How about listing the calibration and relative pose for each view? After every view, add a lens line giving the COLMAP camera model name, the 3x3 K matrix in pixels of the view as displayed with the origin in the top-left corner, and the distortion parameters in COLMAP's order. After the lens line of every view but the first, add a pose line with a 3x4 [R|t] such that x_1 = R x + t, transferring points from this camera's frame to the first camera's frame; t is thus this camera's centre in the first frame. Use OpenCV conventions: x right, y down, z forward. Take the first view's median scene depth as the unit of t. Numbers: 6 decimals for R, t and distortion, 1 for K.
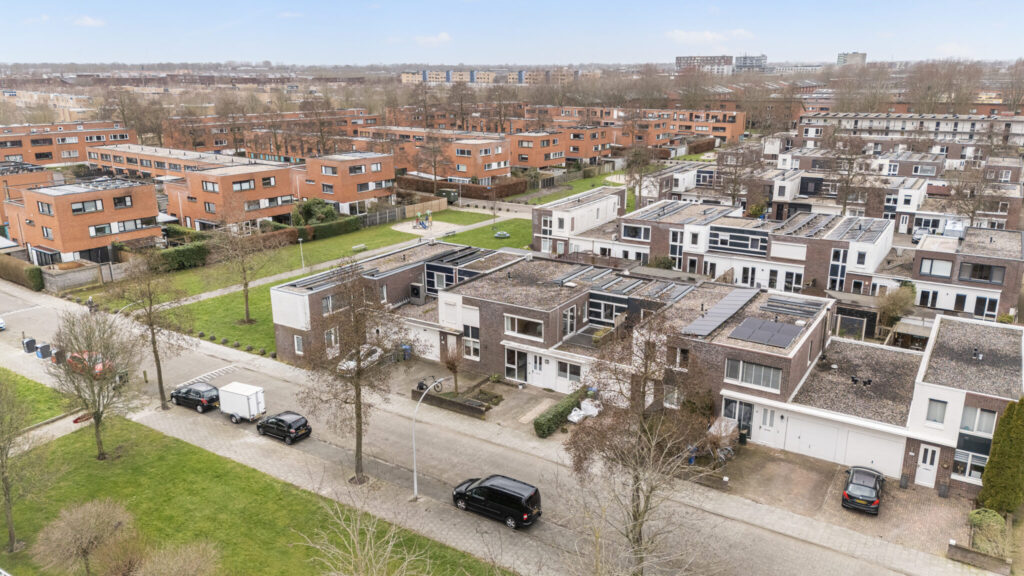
lens RADIAL K [[739.4, 0, 518.8], [0, 739.4, 281.6], [0, 0, 1]] dist [0.000072, -0.003033]
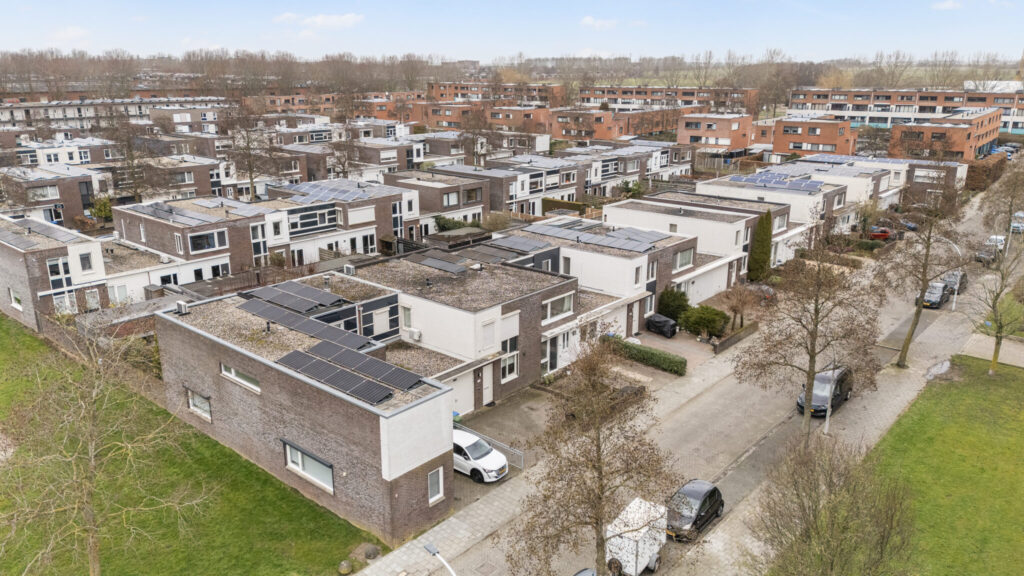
lens RADIAL K [[739.4, 0, 519.0], [0, 739.4, 295.5], [0, 0, 1]] dist [0.000072, -0.003033]
pose [[0.130531, -0.282146, 0.950450, -0.561551], [0.263223, 0.934110, 0.241146, -0.118747], [-0.955864, 0.218703, 0.196198, 0.586928]]
